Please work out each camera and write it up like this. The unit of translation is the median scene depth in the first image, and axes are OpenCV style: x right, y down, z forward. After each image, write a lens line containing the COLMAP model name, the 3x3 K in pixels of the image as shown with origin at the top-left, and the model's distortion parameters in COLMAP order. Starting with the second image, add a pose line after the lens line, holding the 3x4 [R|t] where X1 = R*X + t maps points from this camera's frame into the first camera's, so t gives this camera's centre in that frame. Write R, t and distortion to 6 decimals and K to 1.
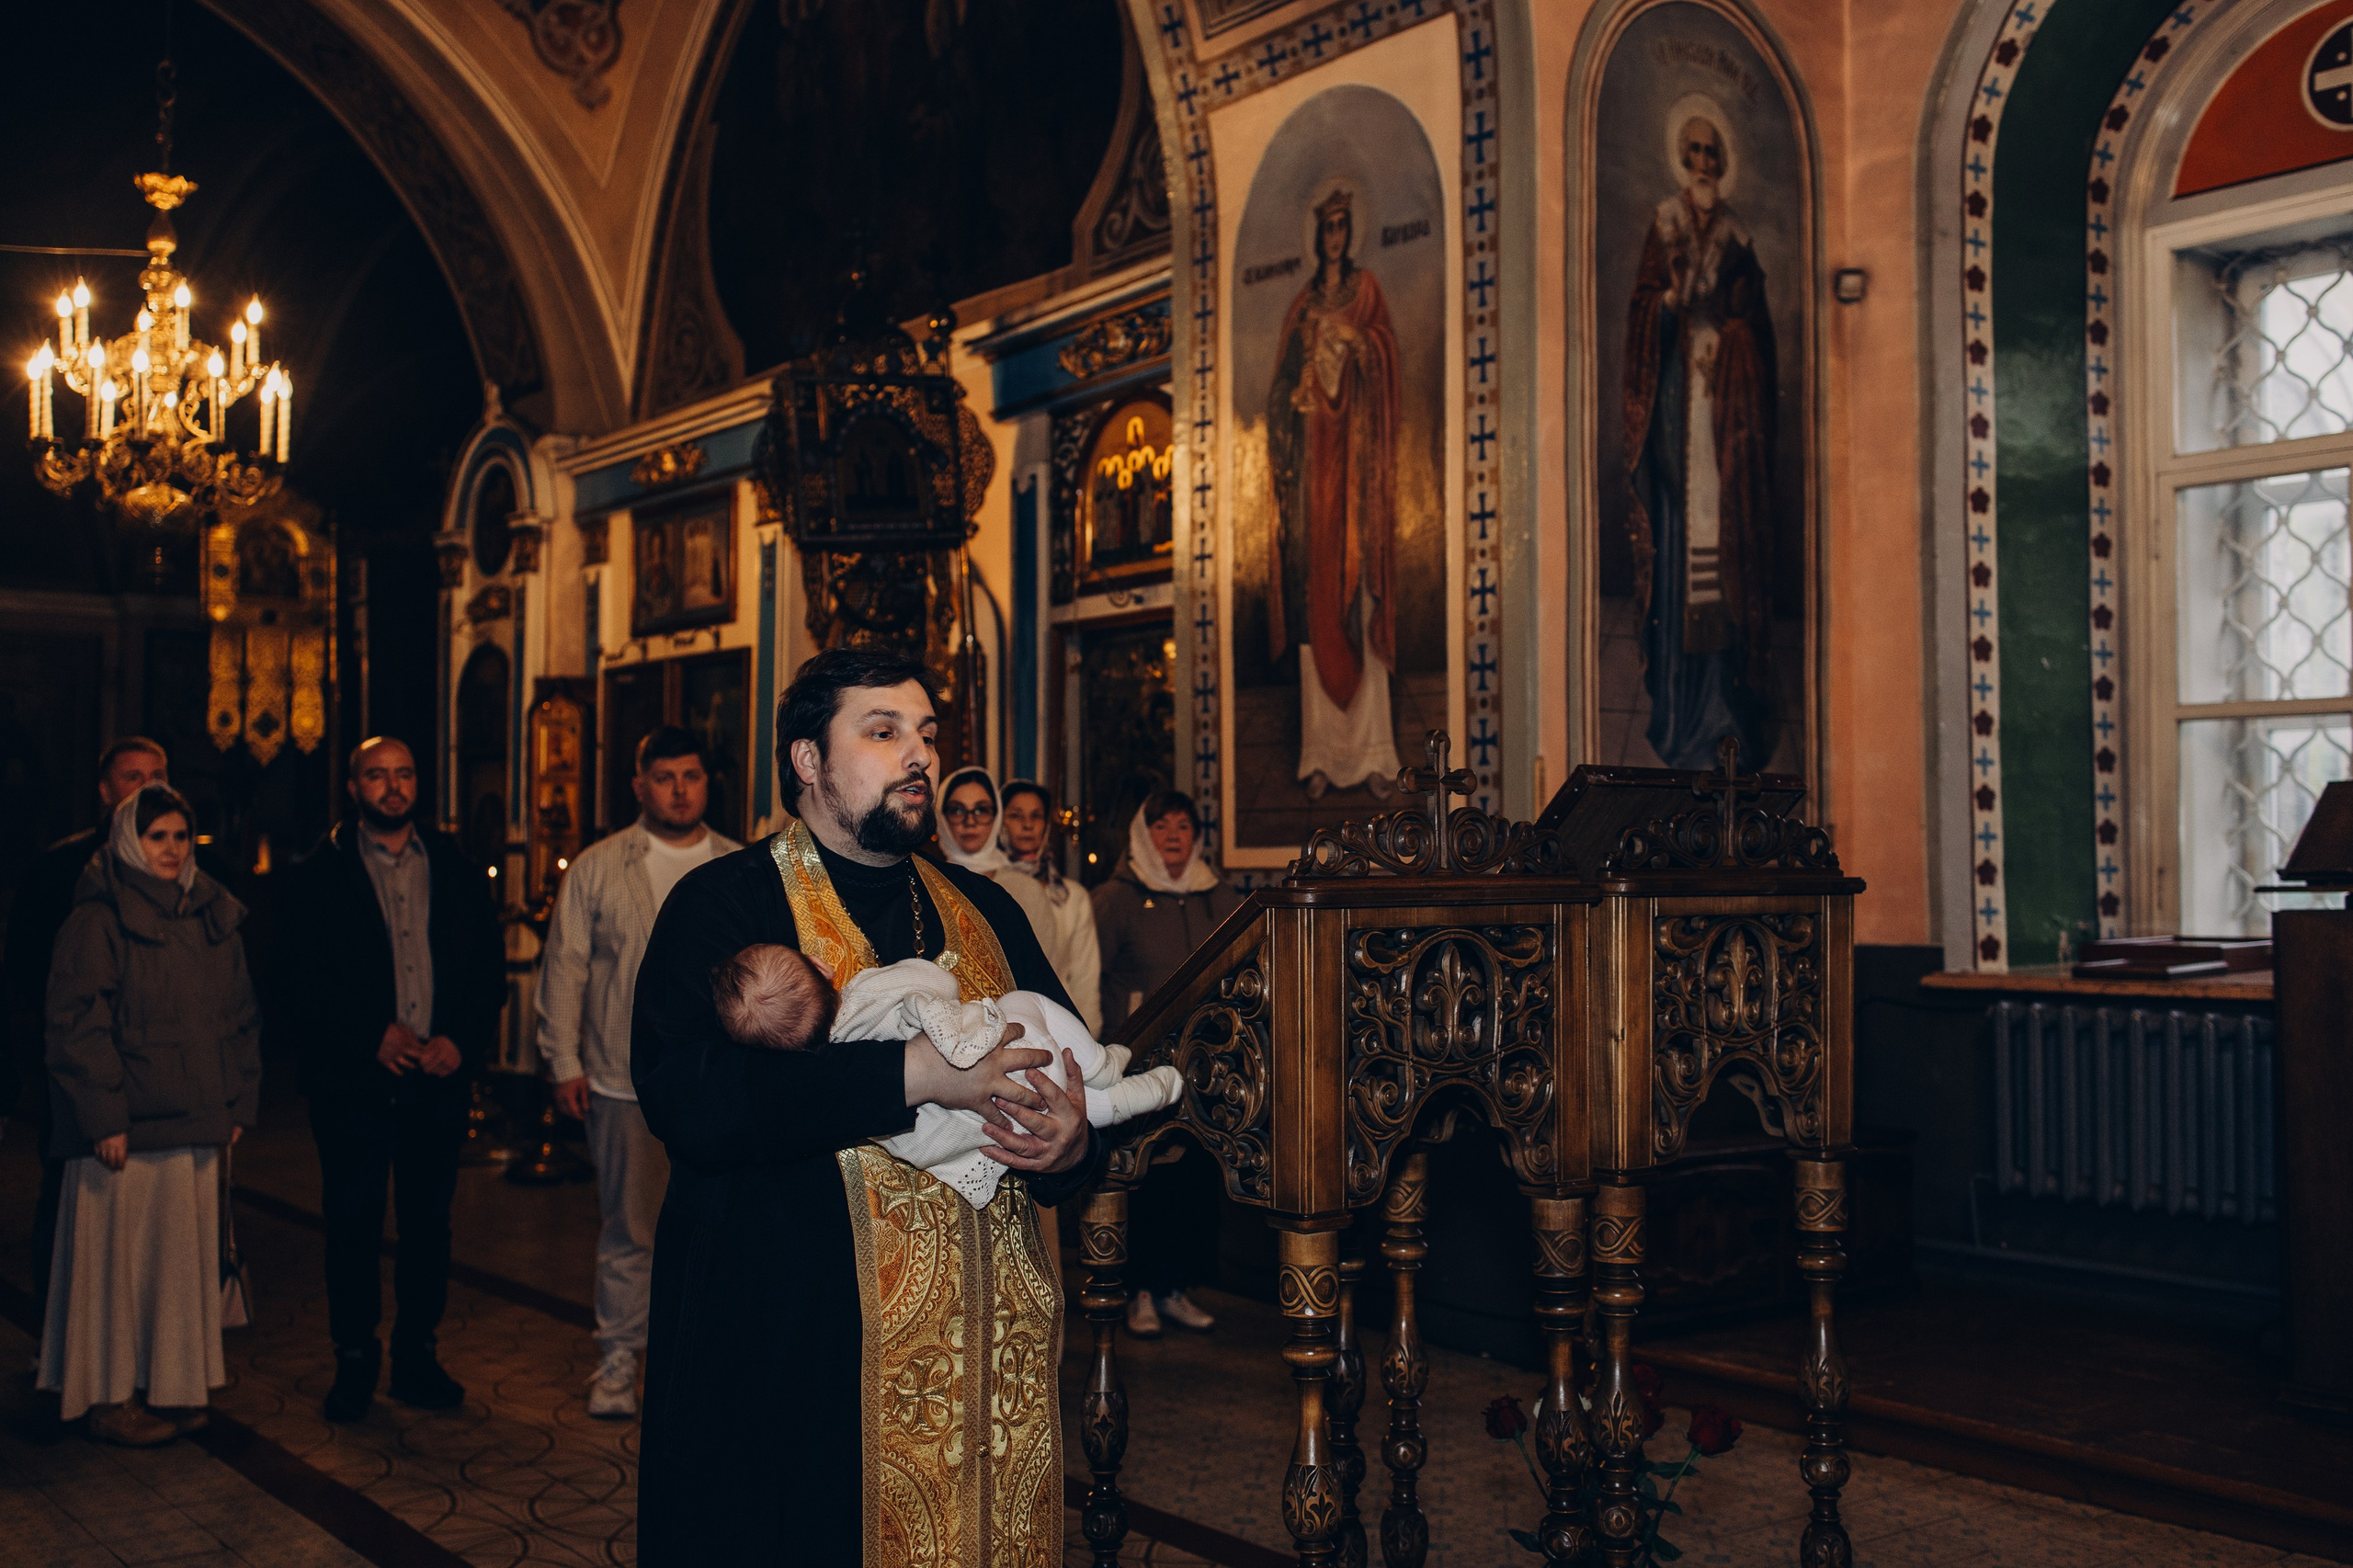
lens RADIAL K [[2286.9, 0, 1164.8], [0, 2286.9, 783.0], [0, 0, 1]] dist [-0.005148, 0.020146]
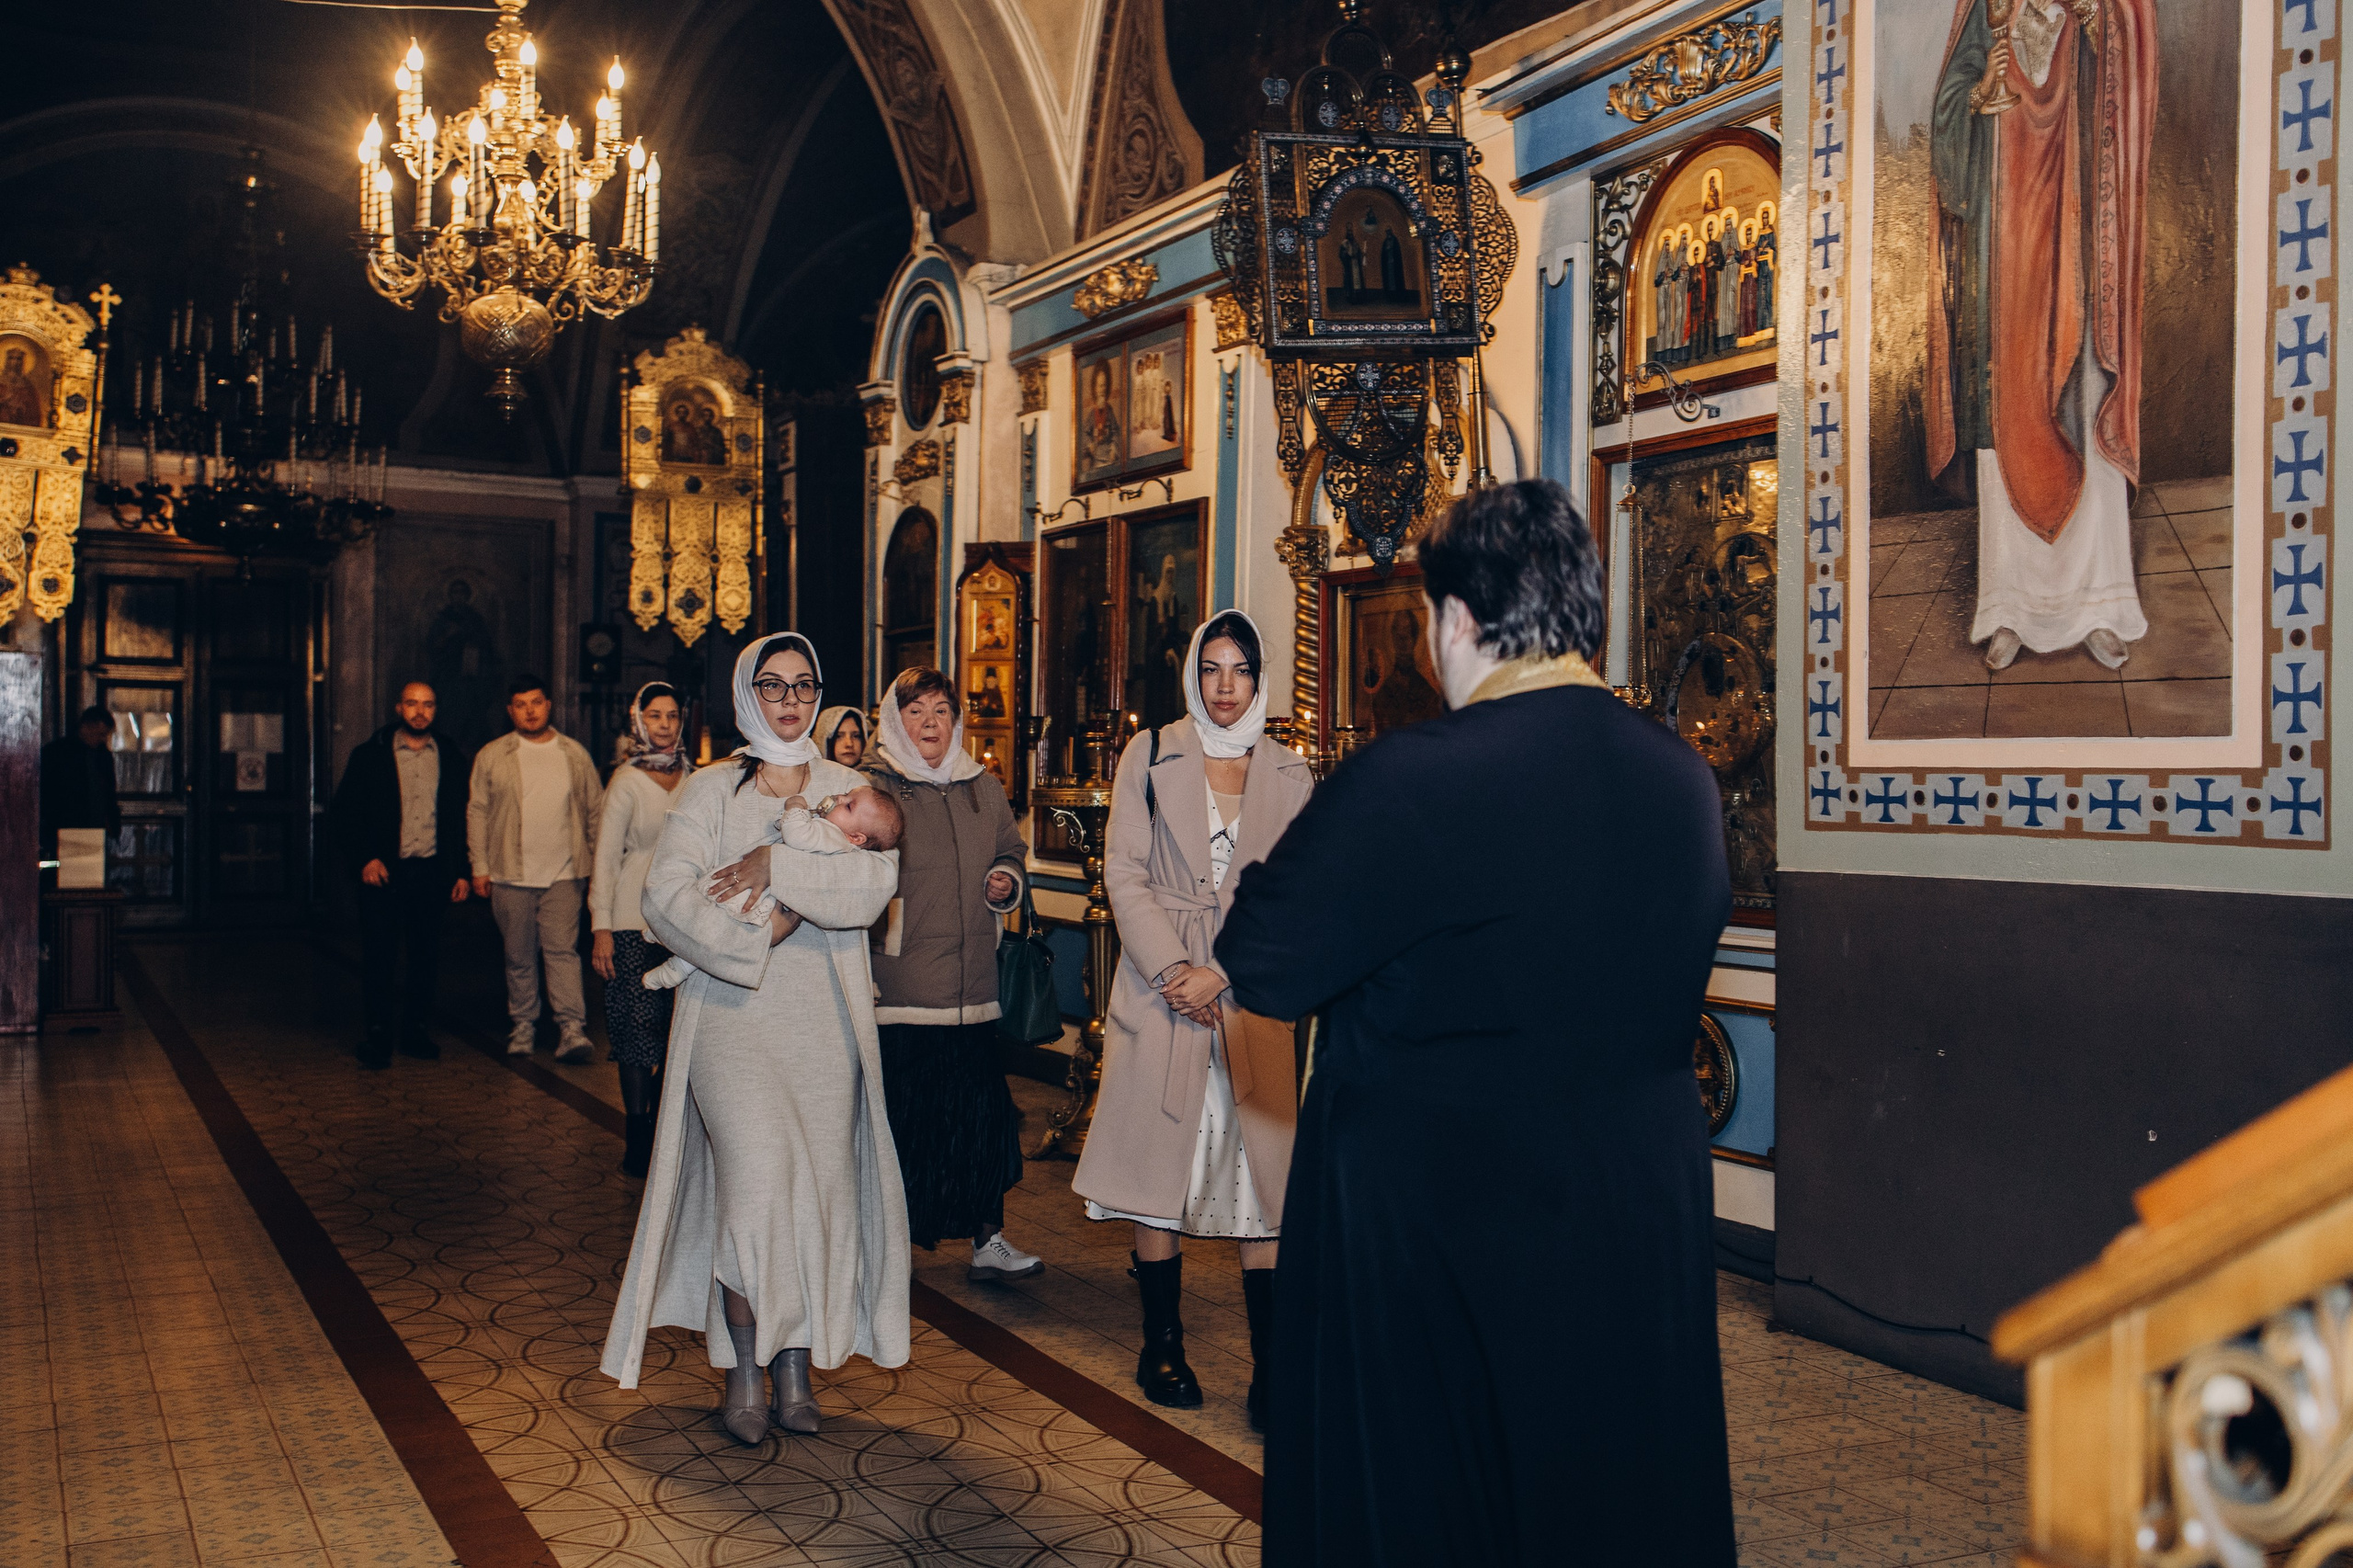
lens RADIAL K [[2292.4, 0, 1153.2], [0, 2292.4, 775.7], [0, 0, 1]] dist [0.028313, -0.032468]
pose [[0.979259, 0.013773, -0.202146, -0.035527], [-0.006020, 0.999224, 0.038918, 0.010767], [0.202525, -0.036894, 0.978582, 0.203491]]
